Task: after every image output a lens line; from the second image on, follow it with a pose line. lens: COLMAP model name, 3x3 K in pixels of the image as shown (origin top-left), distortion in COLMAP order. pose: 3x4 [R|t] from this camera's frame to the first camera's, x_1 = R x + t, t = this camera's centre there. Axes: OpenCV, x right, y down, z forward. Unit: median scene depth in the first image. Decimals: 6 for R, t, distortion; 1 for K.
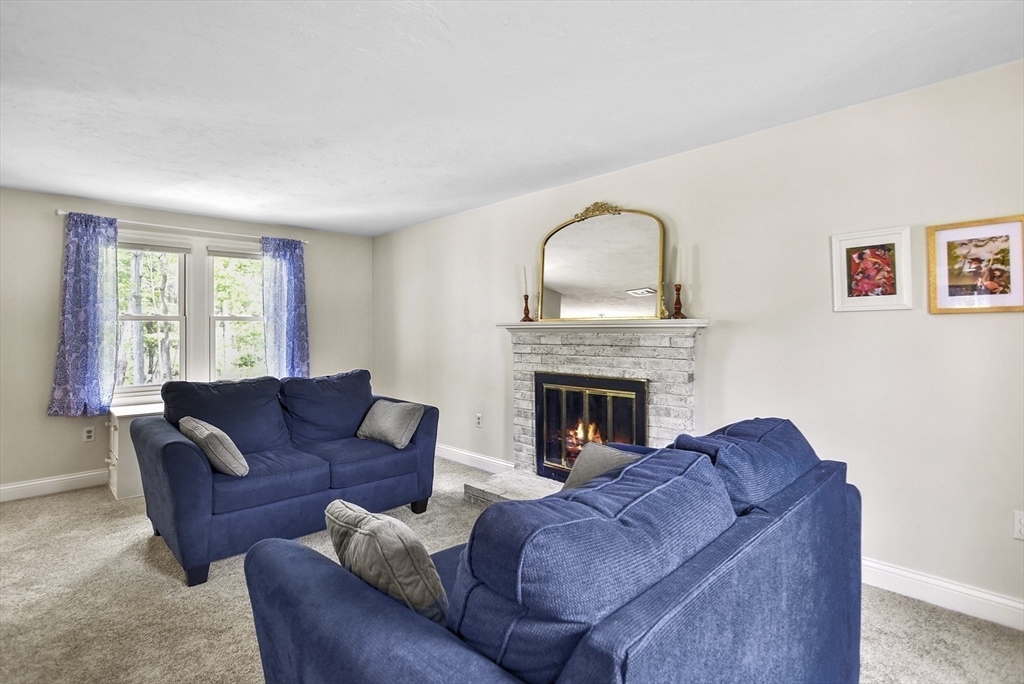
lens RADIAL K [[496.5, 0, 503.0], [0, 496.5, 333.3], [0, 0, 1]] dist [0.006955, 0.000237]
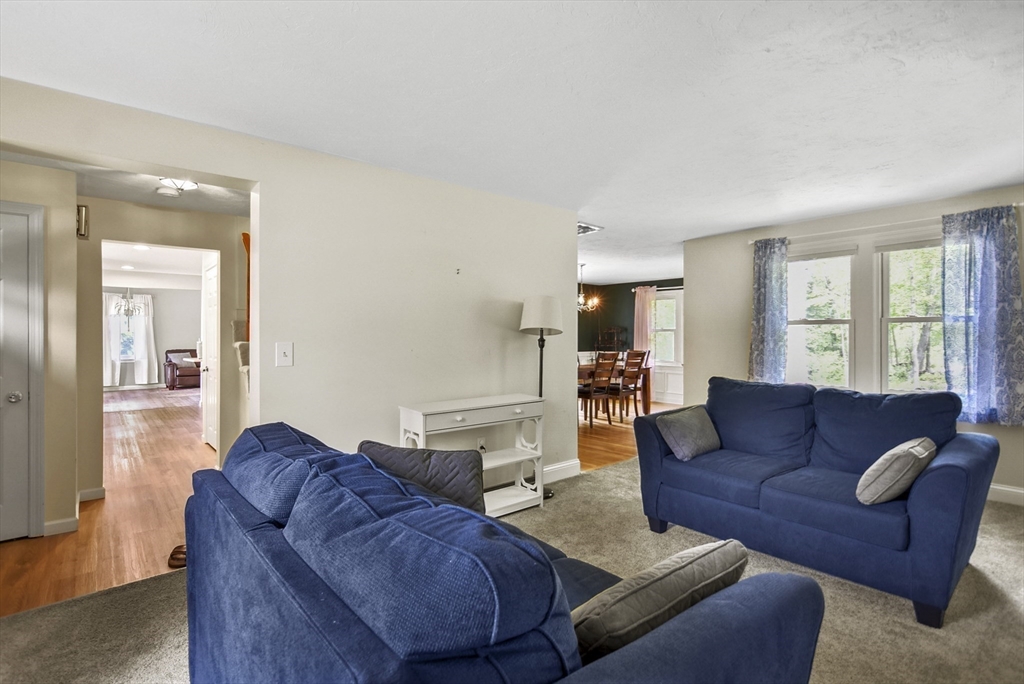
lens RADIAL K [[496.5, 0, 510.3], [0, 496.5, 336.5], [0, 0, 1]] dist [0.006955, 0.000237]
pose [[-0.066142, 0.008775, -0.997772, 0.428520], [-0.006821, 0.999934, 0.009246, -0.004951], [0.997787, 0.007417, -0.066078, 0.445190]]
